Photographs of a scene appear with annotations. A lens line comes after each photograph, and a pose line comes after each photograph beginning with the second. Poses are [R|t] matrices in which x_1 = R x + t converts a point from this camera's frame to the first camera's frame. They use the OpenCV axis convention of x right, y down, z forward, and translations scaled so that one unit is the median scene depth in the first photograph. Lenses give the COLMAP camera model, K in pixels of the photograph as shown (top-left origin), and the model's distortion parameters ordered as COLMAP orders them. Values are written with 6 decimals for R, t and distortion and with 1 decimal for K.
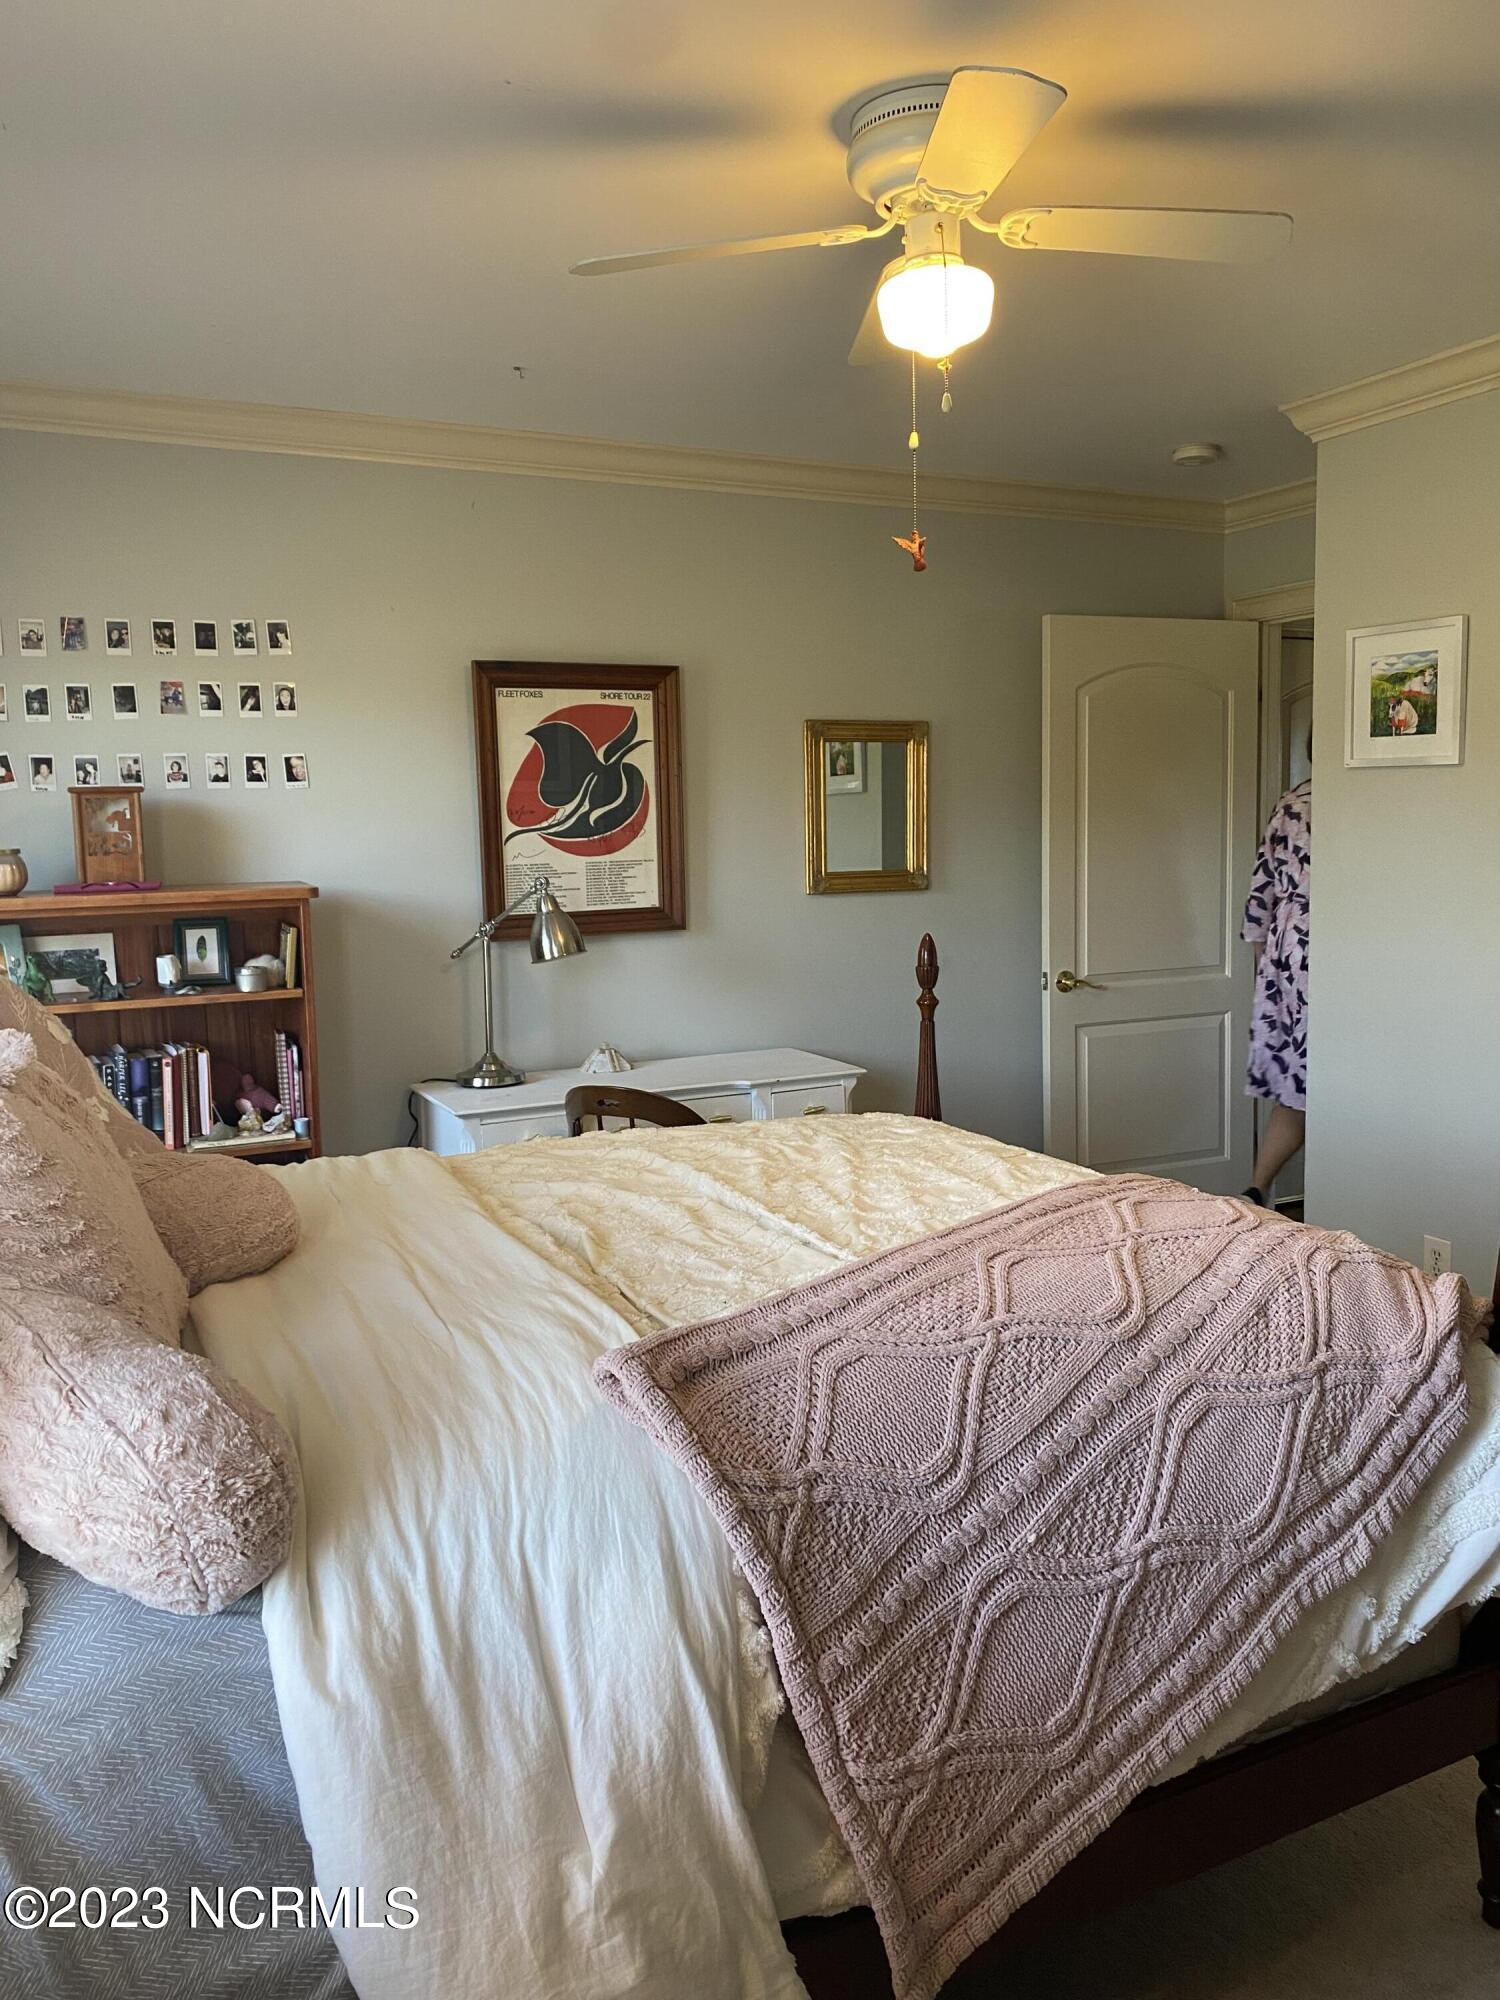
lens RADIAL K [[1518.5, 0, 750.1], [0, 1518.5, 993.9], [0, 0, 1]] dist [0.010022, -0.005597]
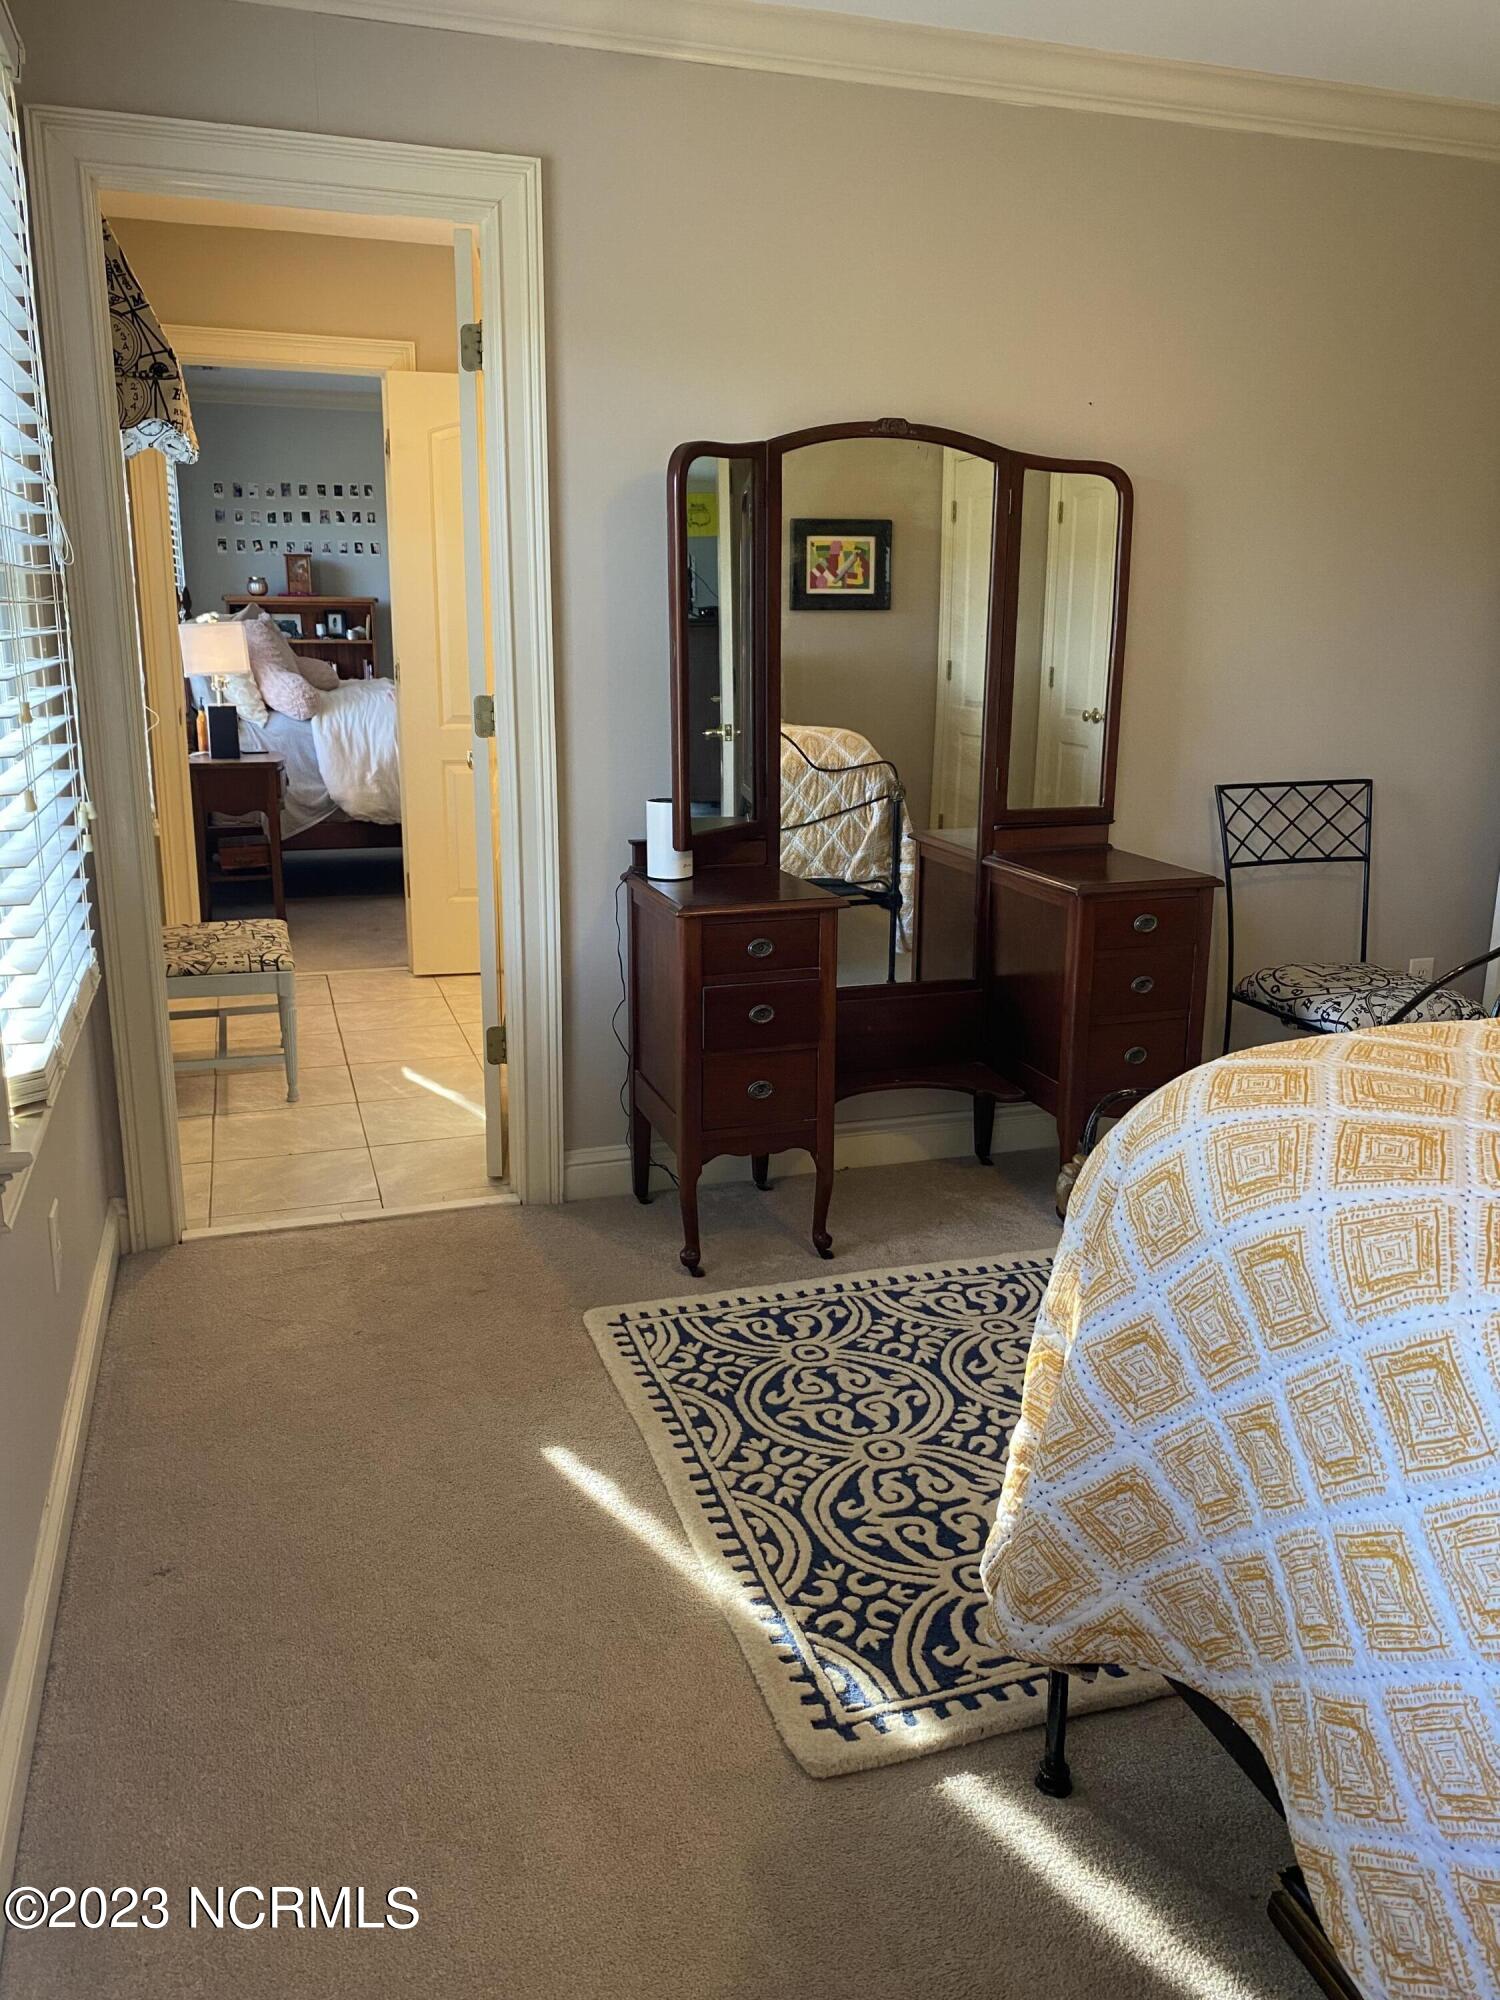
lens RADIAL K [[1518.5, 0, 750.8], [0, 1518.5, 999.1], [0, 0, 1]] dist [0.010022, -0.005597]
pose [[0.989245, 0.067991, -0.129508, 0.683615], [-0.048425, 0.987704, 0.148645, 0.178147], [0.138022, -0.140775, 0.980374, -1.445242]]
